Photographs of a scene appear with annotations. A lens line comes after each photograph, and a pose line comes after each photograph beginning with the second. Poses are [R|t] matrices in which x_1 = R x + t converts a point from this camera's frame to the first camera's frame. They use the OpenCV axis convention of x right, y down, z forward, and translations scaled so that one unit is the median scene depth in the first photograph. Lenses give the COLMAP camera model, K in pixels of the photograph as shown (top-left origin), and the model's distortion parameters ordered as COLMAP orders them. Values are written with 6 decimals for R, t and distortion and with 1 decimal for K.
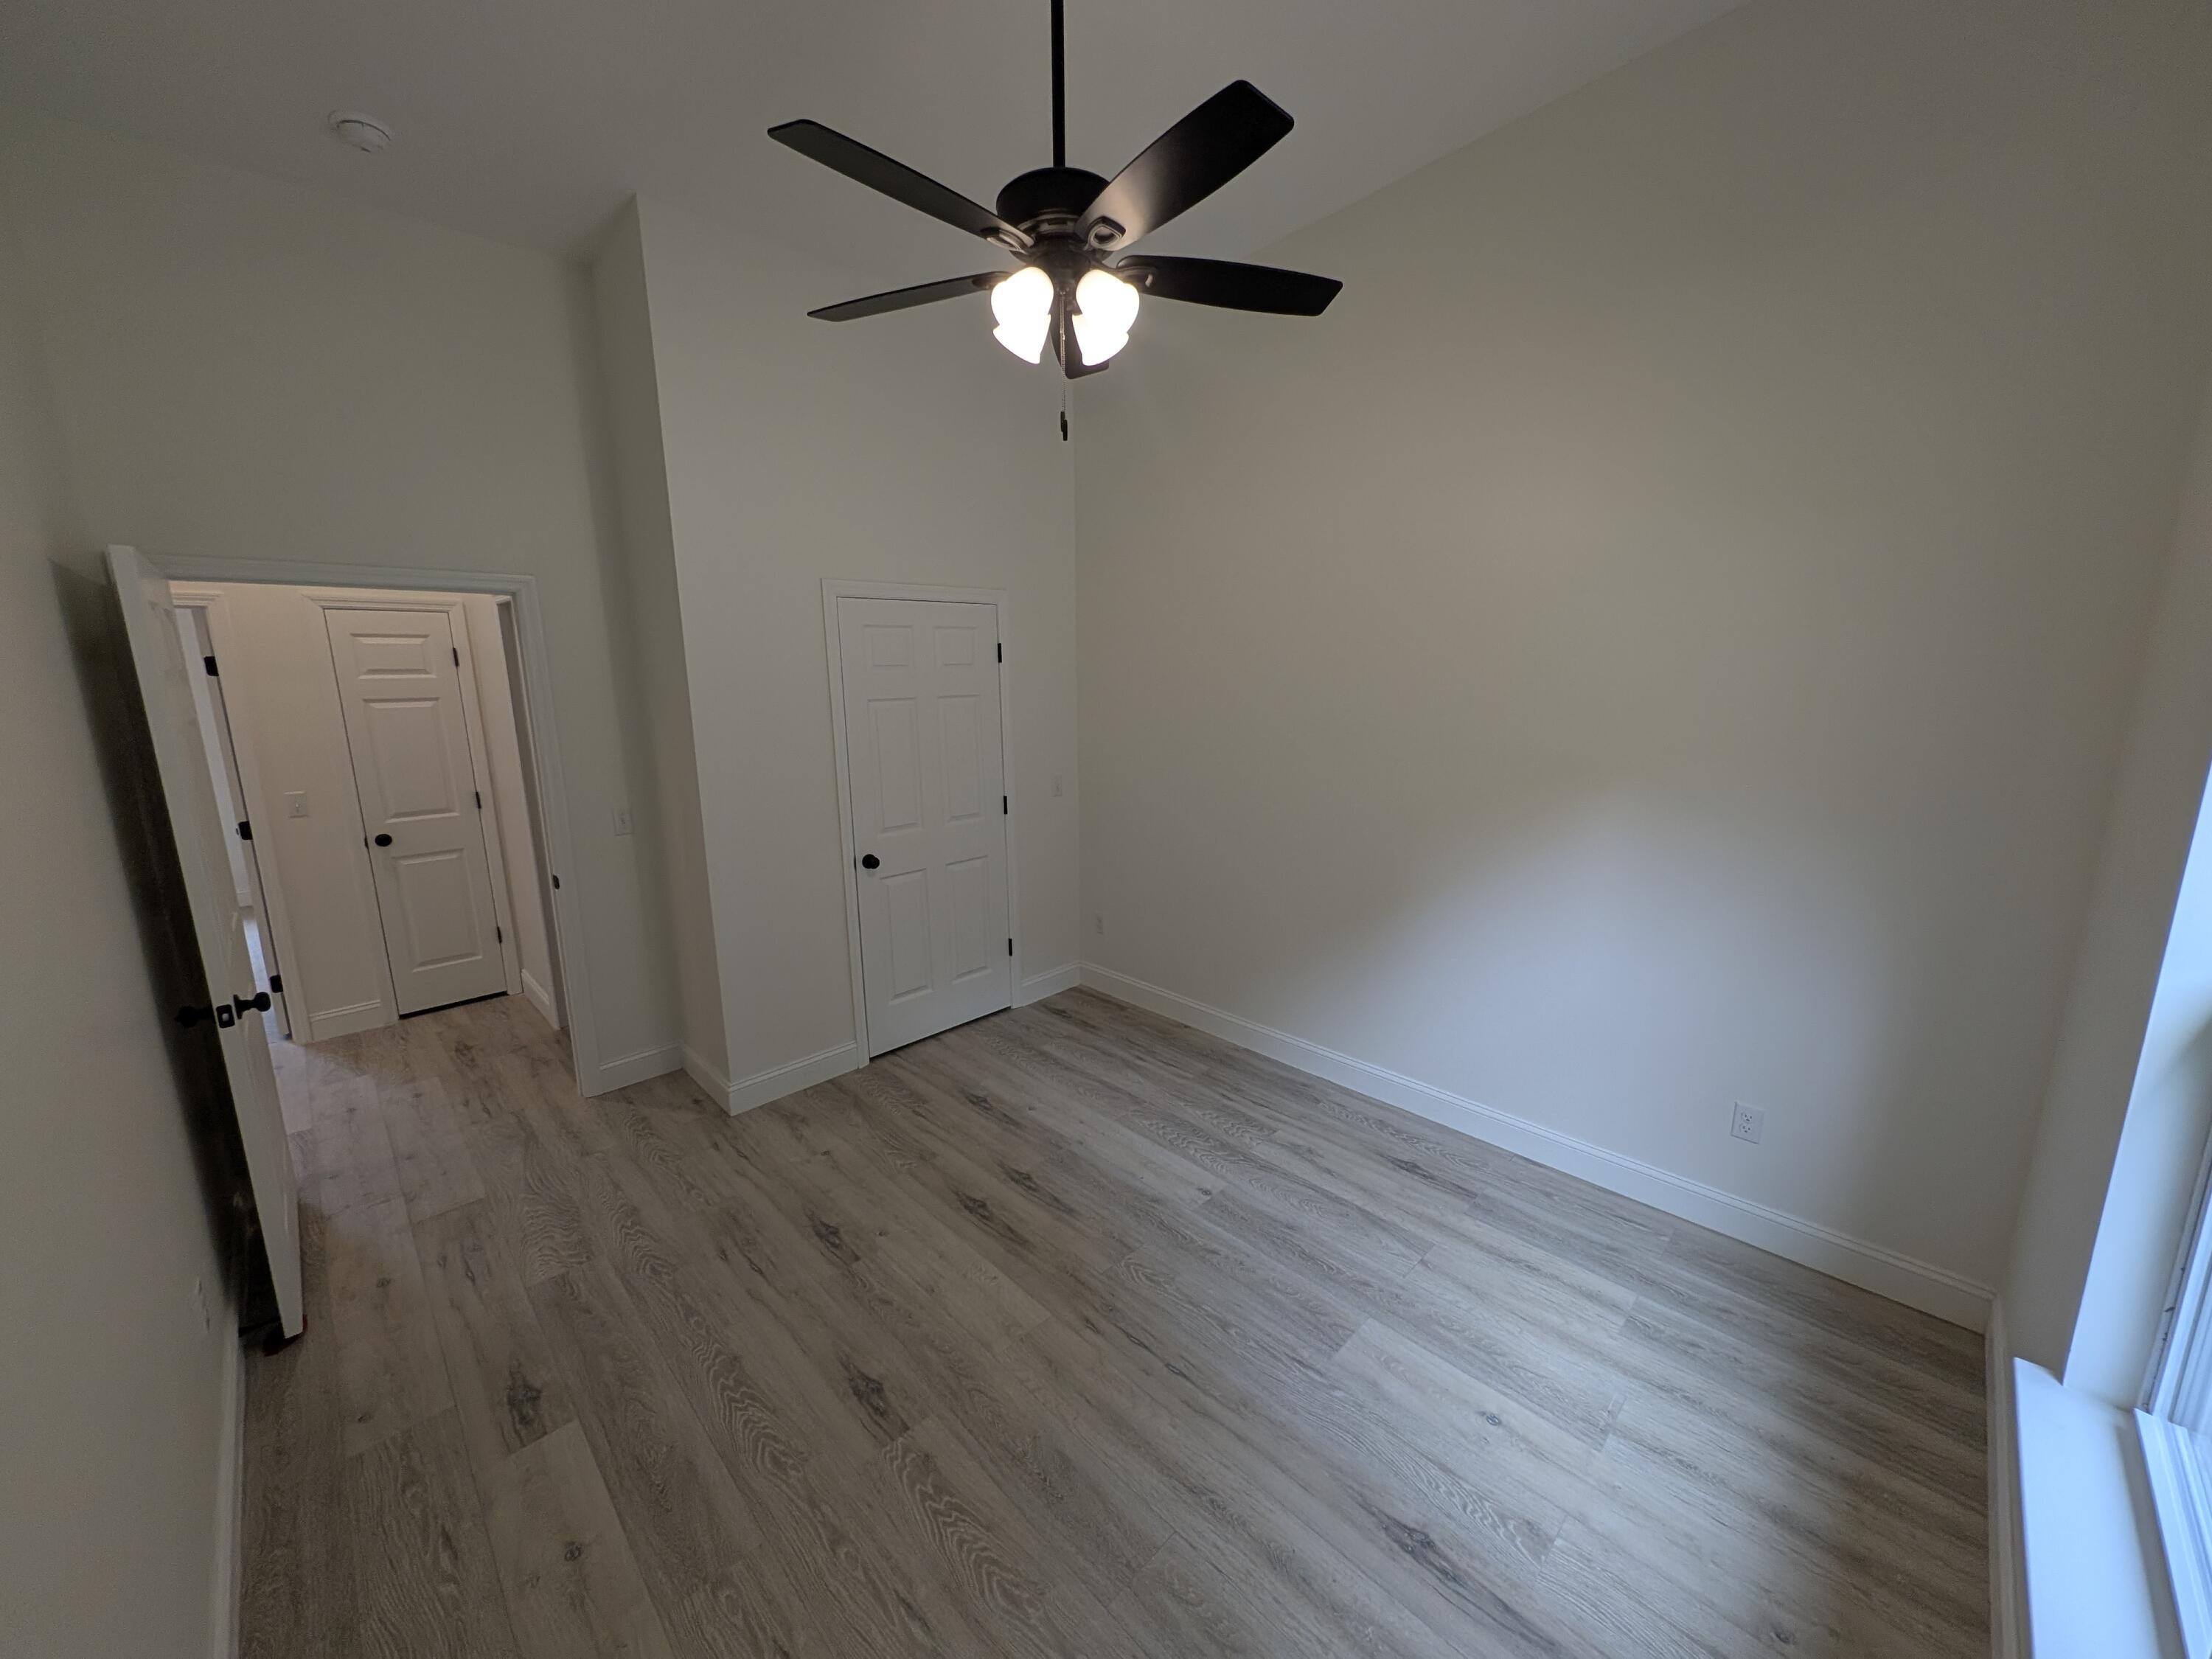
lens RADIAL K [[835.7, 0, 1116.3], [0, 835.7, 825.1], [0, 0, 1]] dist [0.006647, -0.001513]
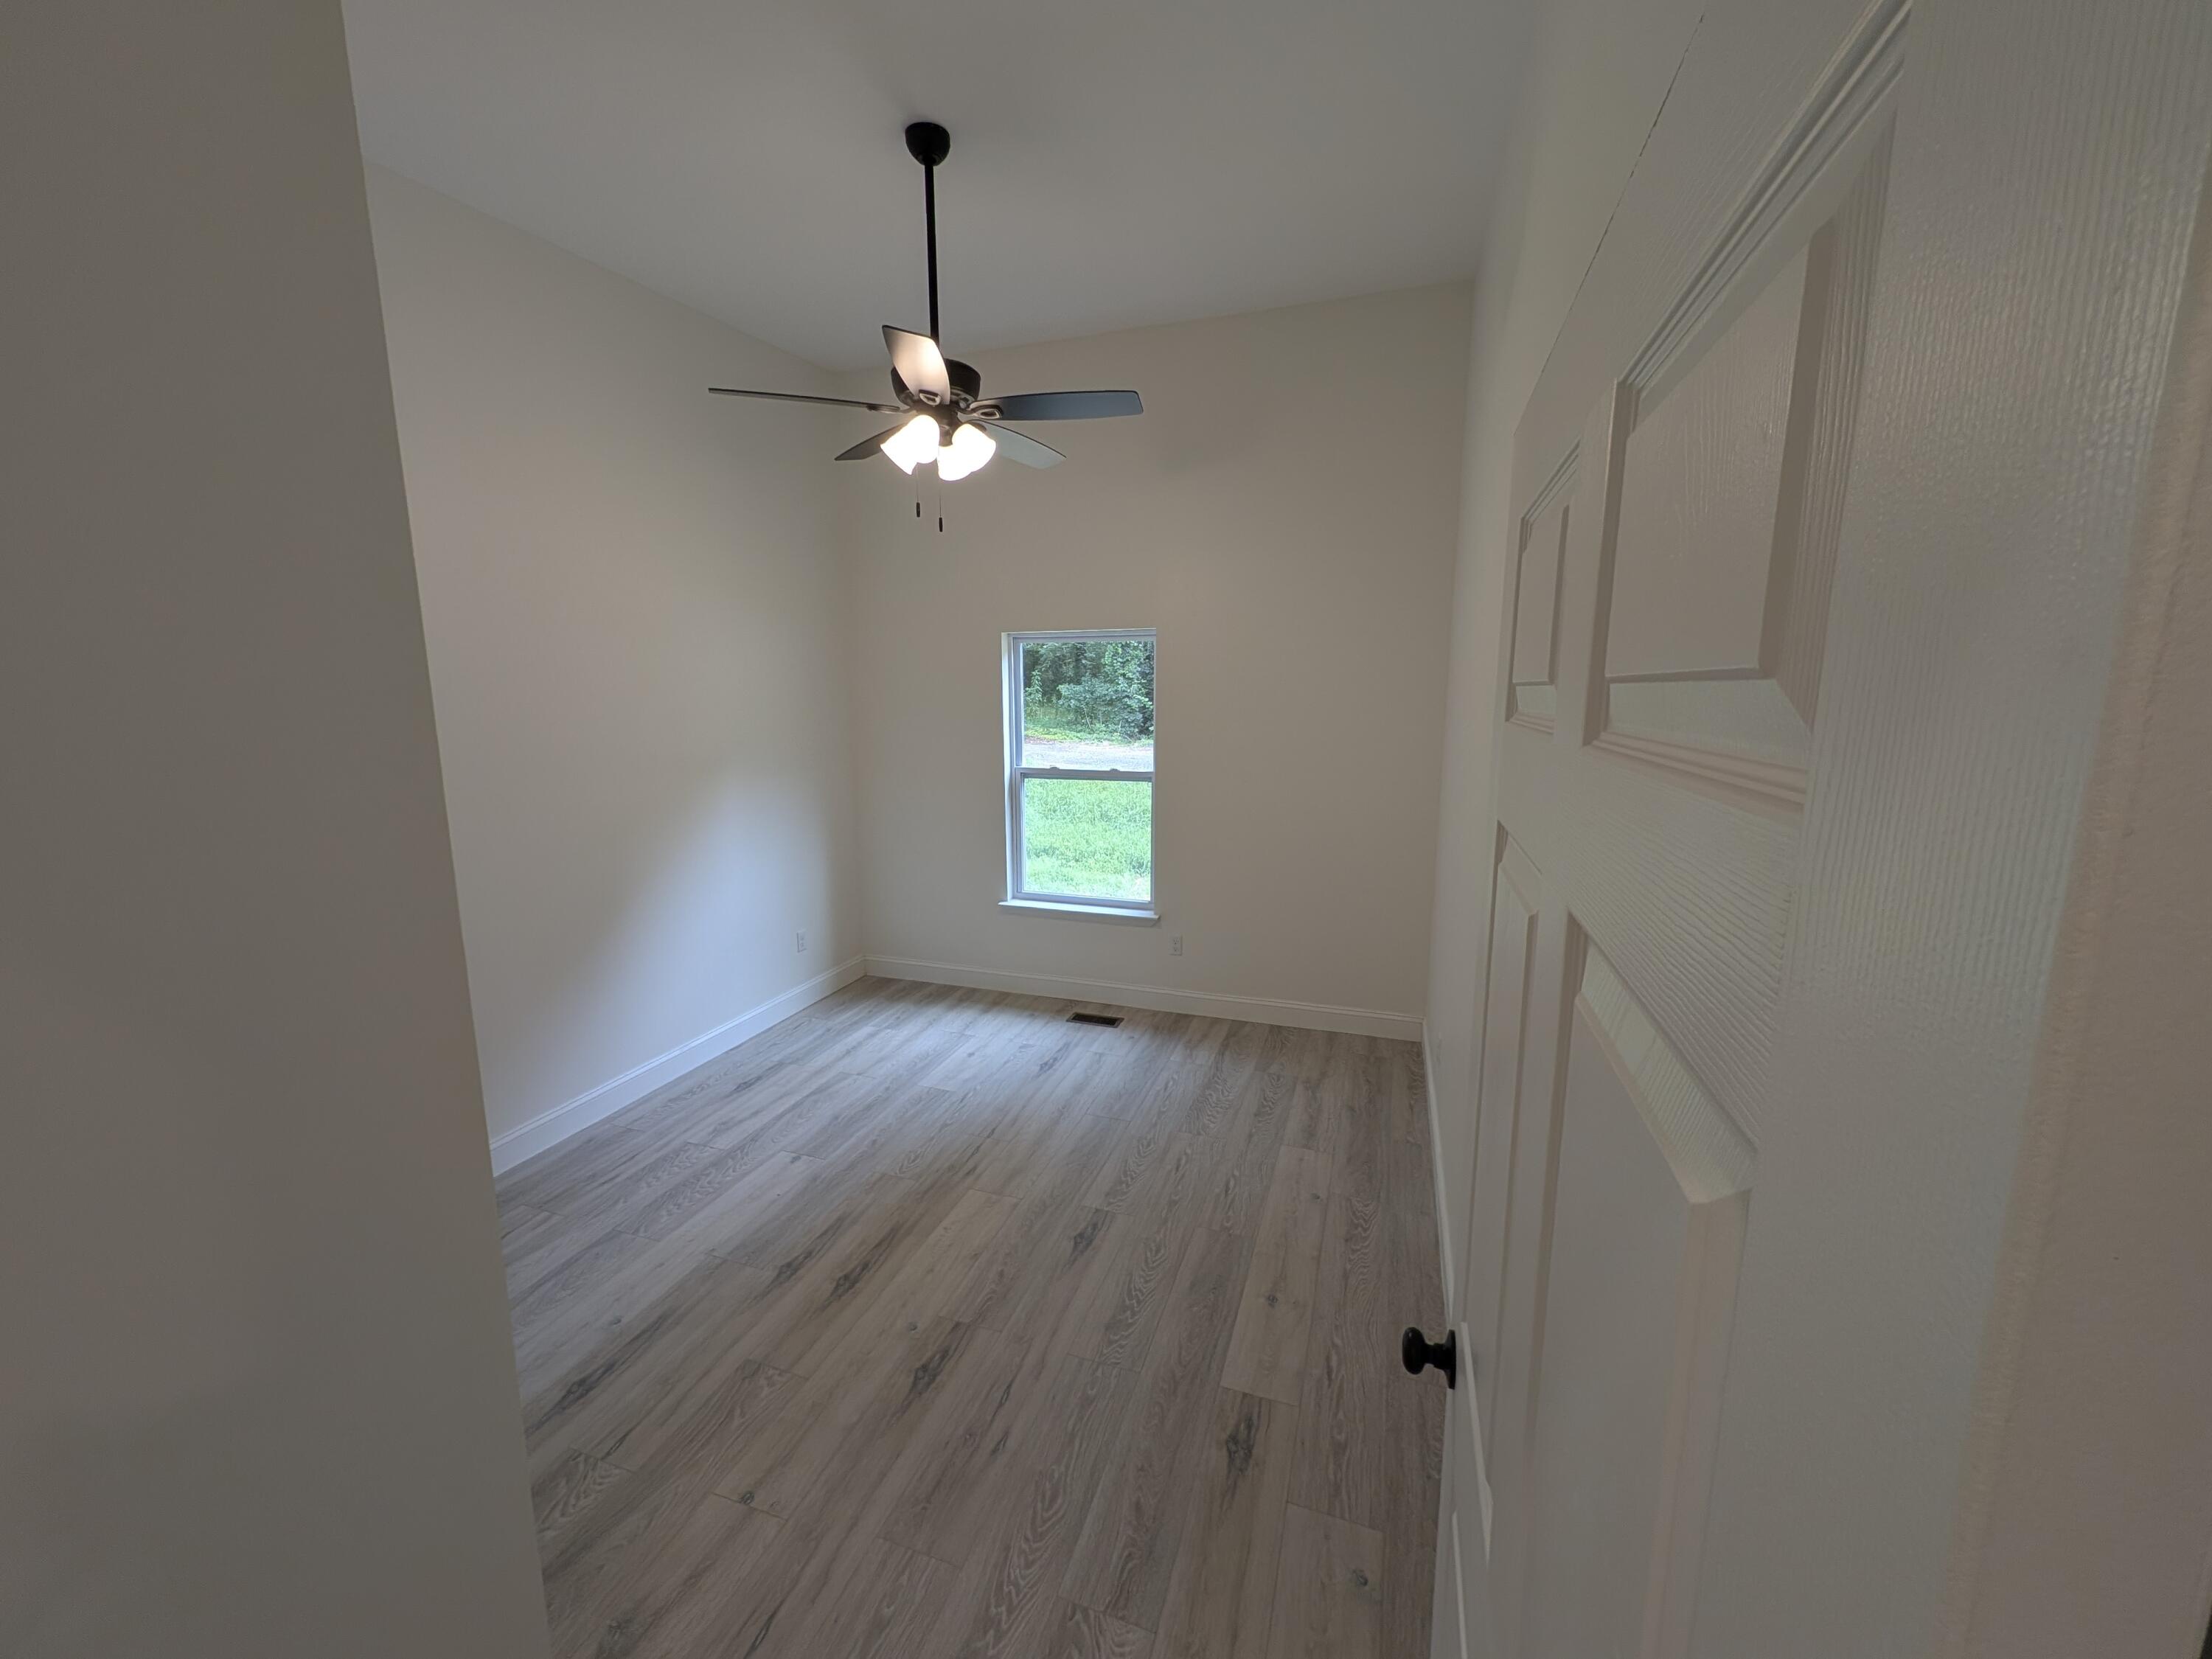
lens RADIAL K [[835.7, 0, 1120.3], [0, 835.7, 826.8], [0, 0, 1]] dist [0.006647, -0.001513]
pose [[-0.455817, -0.136698, 0.879514, -1.126282], [0.177164, 0.954430, 0.240159, -0.194070], [-0.872263, 0.265287, -0.410828, 1.077027]]
